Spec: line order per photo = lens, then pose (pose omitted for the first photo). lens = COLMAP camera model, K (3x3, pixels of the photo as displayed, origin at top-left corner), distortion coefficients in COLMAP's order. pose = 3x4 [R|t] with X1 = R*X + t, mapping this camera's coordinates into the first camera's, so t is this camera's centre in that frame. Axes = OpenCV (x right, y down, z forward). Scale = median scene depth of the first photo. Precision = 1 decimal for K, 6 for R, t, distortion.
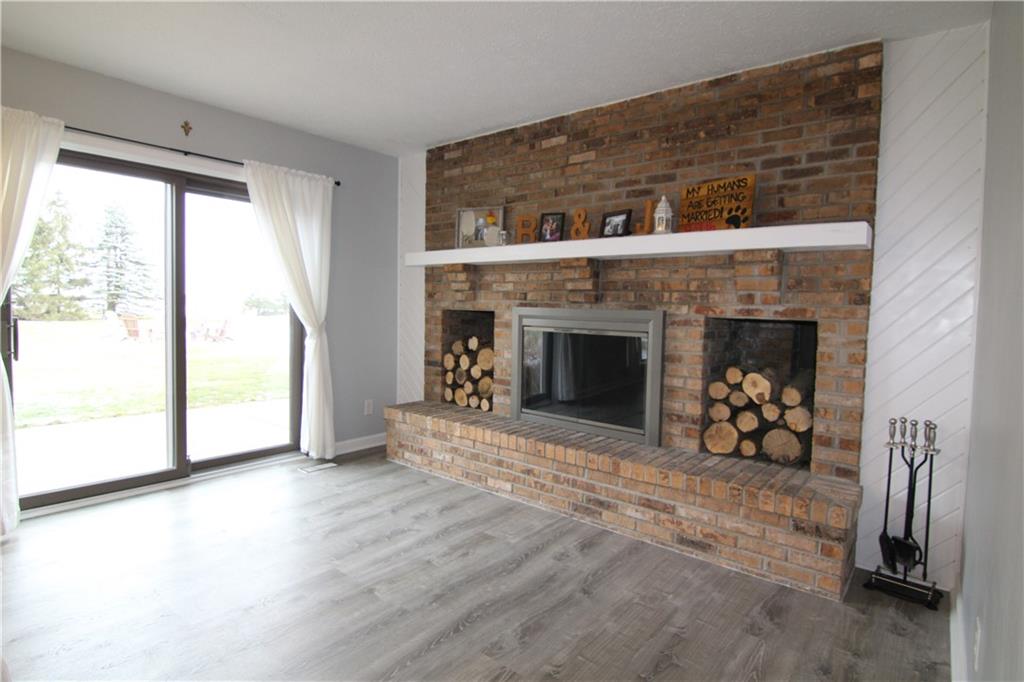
lens RADIAL K [[525.1, 0, 515.1], [0, 525.1, 339.5], [0, 0, 1]] dist [-0.026180, -0.001939]
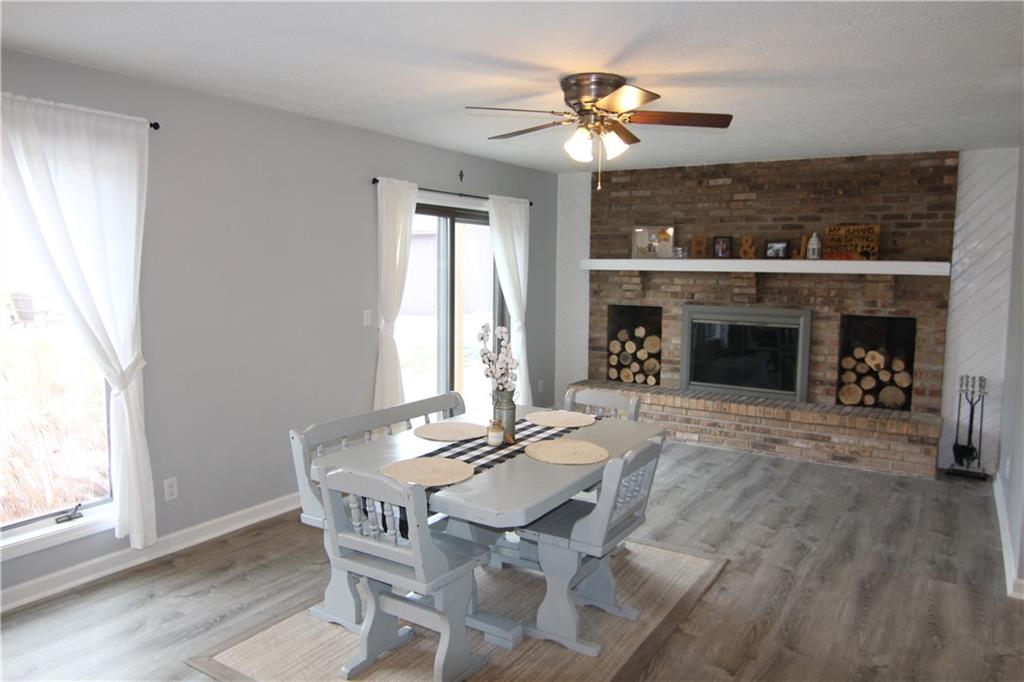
lens RADIAL K [[700.3, 0, 509.4], [0, 700.3, 340.0], [0, 0, 1]] dist [-0.030535, -0.003251]
pose [[0.994352, -0.023345, 0.103534, -0.776078], [0.018621, 0.998751, 0.046357, -0.078348], [-0.104487, -0.044168, 0.993545, -0.868658]]
